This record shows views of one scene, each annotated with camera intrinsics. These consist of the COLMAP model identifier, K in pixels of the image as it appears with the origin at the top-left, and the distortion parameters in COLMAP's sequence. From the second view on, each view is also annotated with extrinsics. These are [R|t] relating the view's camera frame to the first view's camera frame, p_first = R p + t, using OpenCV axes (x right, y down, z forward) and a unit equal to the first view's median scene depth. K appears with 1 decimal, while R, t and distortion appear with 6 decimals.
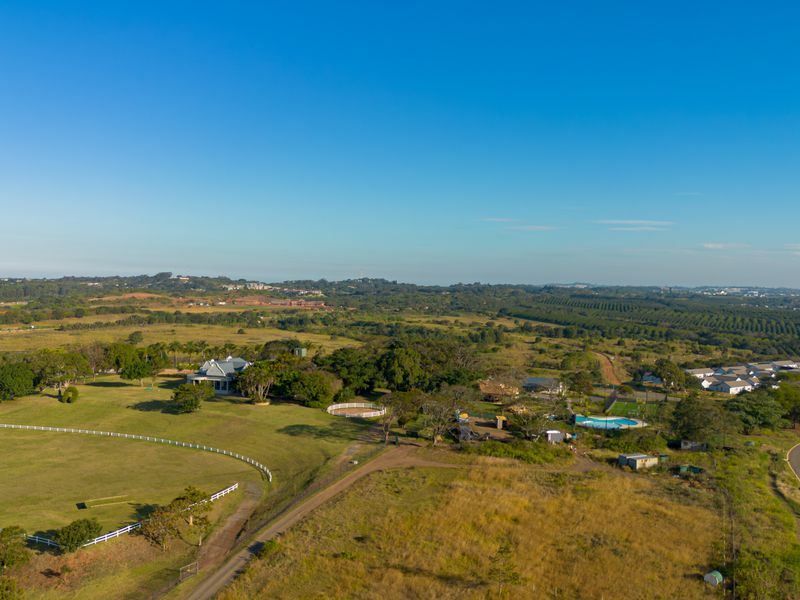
lens RADIAL K [[750.2, 0, 394.2], [0, 750.2, 300.5], [0, 0, 1]] dist [0.052339, 0.000000]
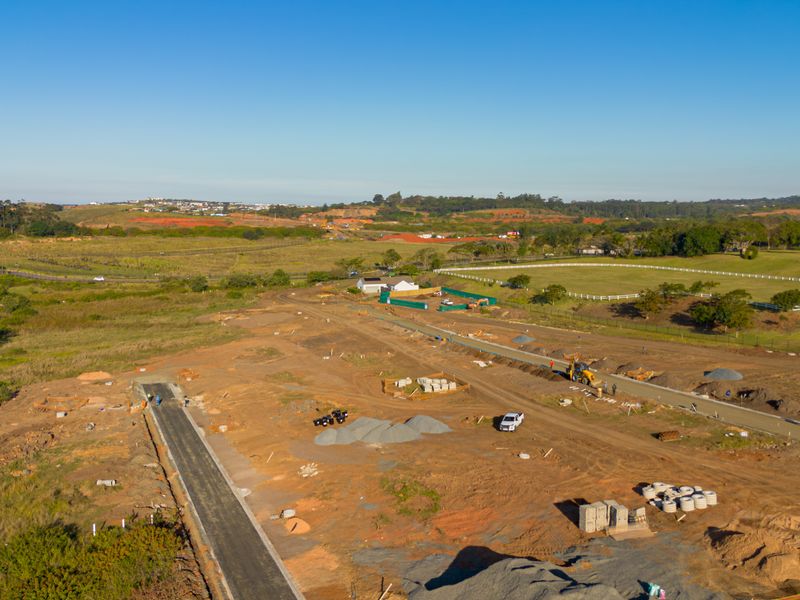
lens RADIAL K [[750.2, 0, 397.0], [0, 750.2, 297.5], [0, 0, 1]] dist [0.052339, 0.000000]
pose [[0.702553, 0.074910, -0.707678, 0.019103], [-0.014771, 0.995765, 0.090741, 0.093799], [0.711478, -0.053297, 0.700684, -0.201745]]
